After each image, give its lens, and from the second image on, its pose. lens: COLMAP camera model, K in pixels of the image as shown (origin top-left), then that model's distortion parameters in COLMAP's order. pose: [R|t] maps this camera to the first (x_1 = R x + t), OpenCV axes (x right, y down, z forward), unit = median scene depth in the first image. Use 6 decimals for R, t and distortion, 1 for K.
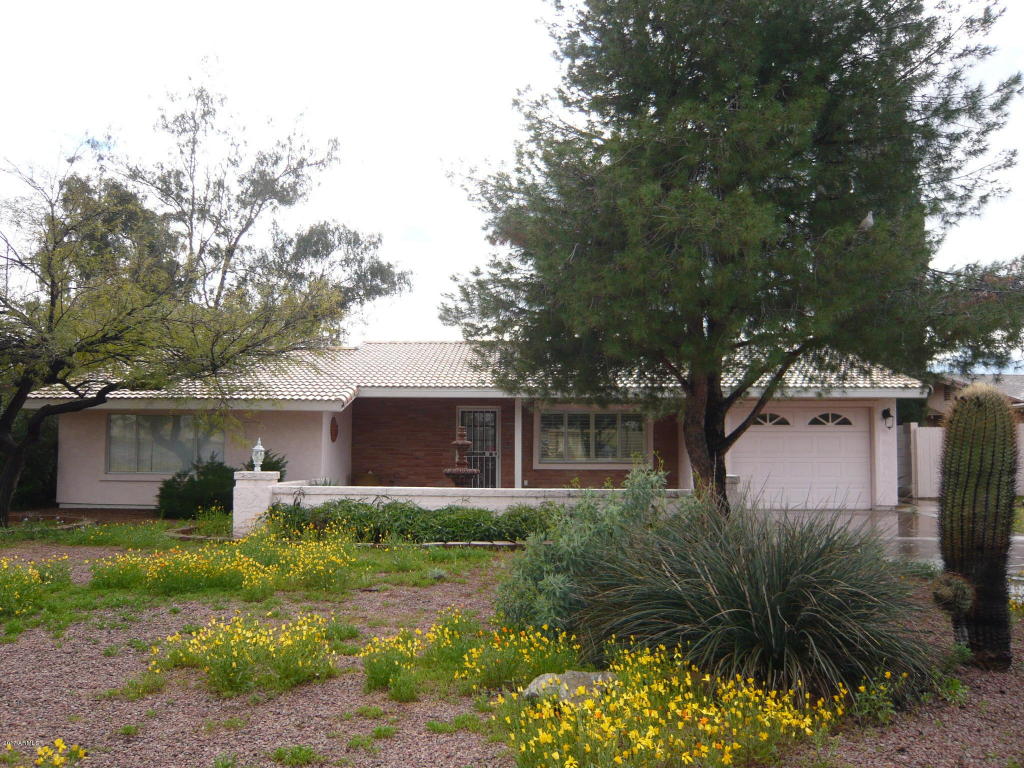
lens RADIAL K [[857.8, 0, 504.4], [0, 857.8, 382.1], [0, 0, 1]] dist [-0.100333, 0.042390]
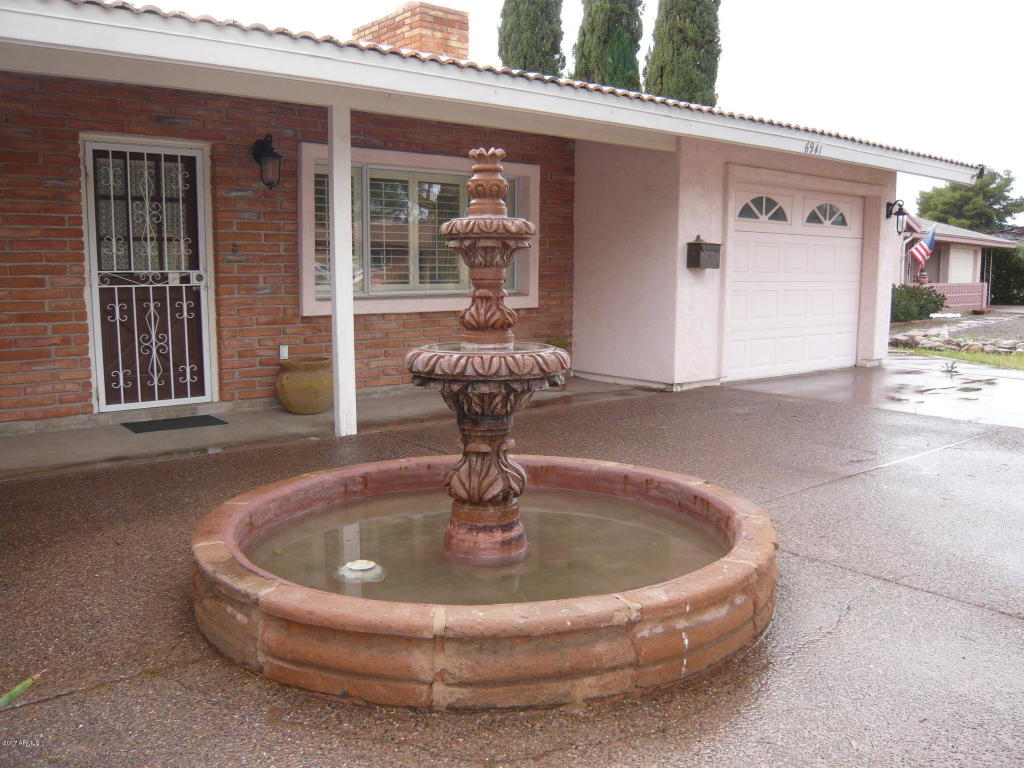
lens RADIAL K [[857.8, 0, 495.1], [0, 857.8, 389.2], [0, 0, 1]] dist [-0.100333, 0.042390]
pose [[0.764251, -0.091941, 0.638331, -0.159288], [-0.048135, 0.978893, 0.198624, 0.057493], [-0.643120, -0.182525, 0.743695, 0.701626]]
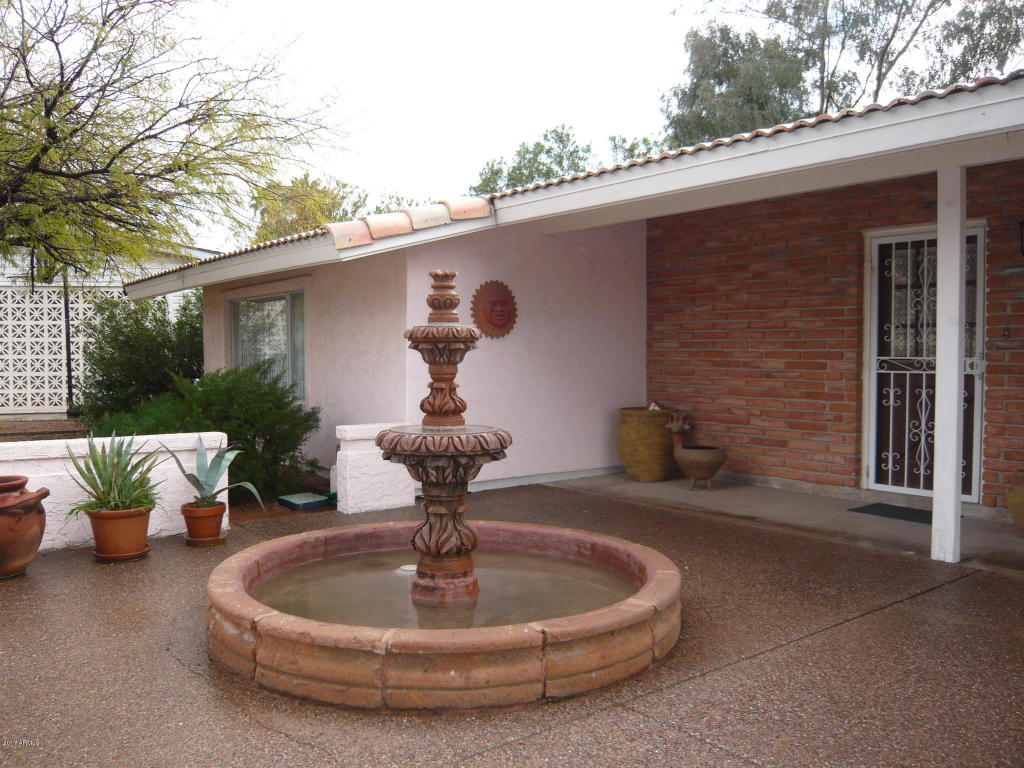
lens RADIAL K [[857.8, 0, 497.2], [0, 857.8, 391.1], [0, 0, 1]] dist [-0.100333, 0.042390]
pose [[0.615422, 0.030838, -0.787594, 0.141801], [0.069076, 0.993280, 0.092867, 0.055327], [0.785165, -0.111556, 0.609156, 0.715176]]
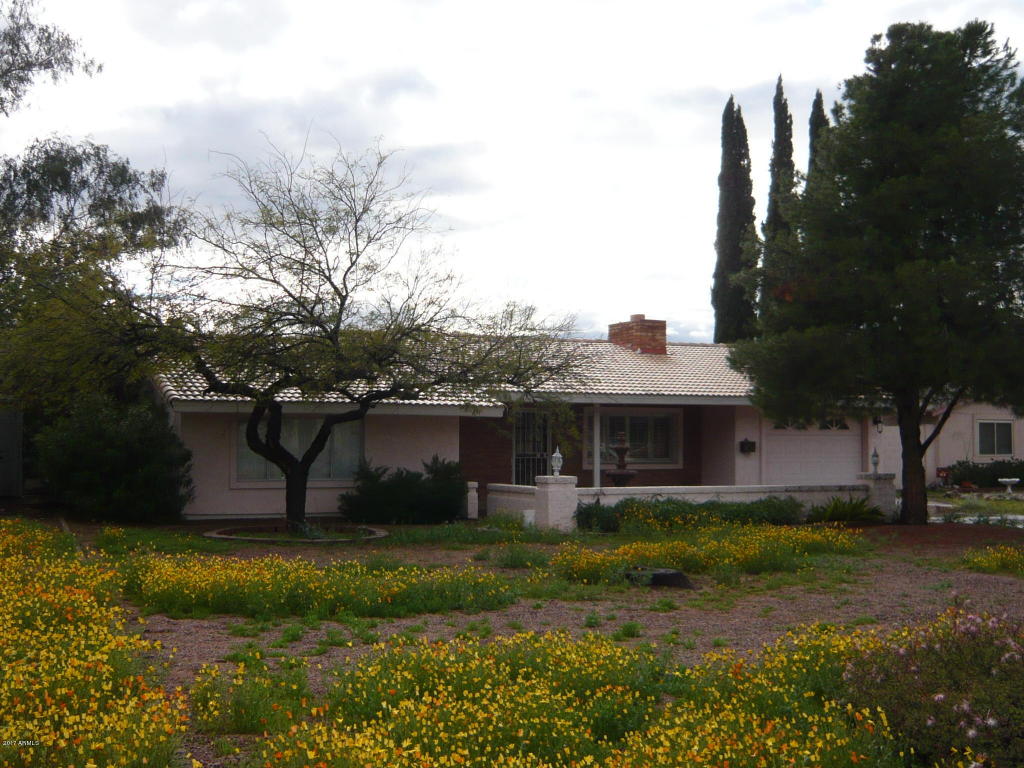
lens RADIAL K [[1184.6, 0, 512.7], [0, 1184.6, 383.0], [0, 0, 1]] dist [-0.092826, 0.000000]
pose [[0.907086, 0.019671, 0.420484, -0.693978], [-0.033031, 0.999154, 0.024512, -0.037859], [-0.419646, -0.036124, 0.906969, -0.275528]]
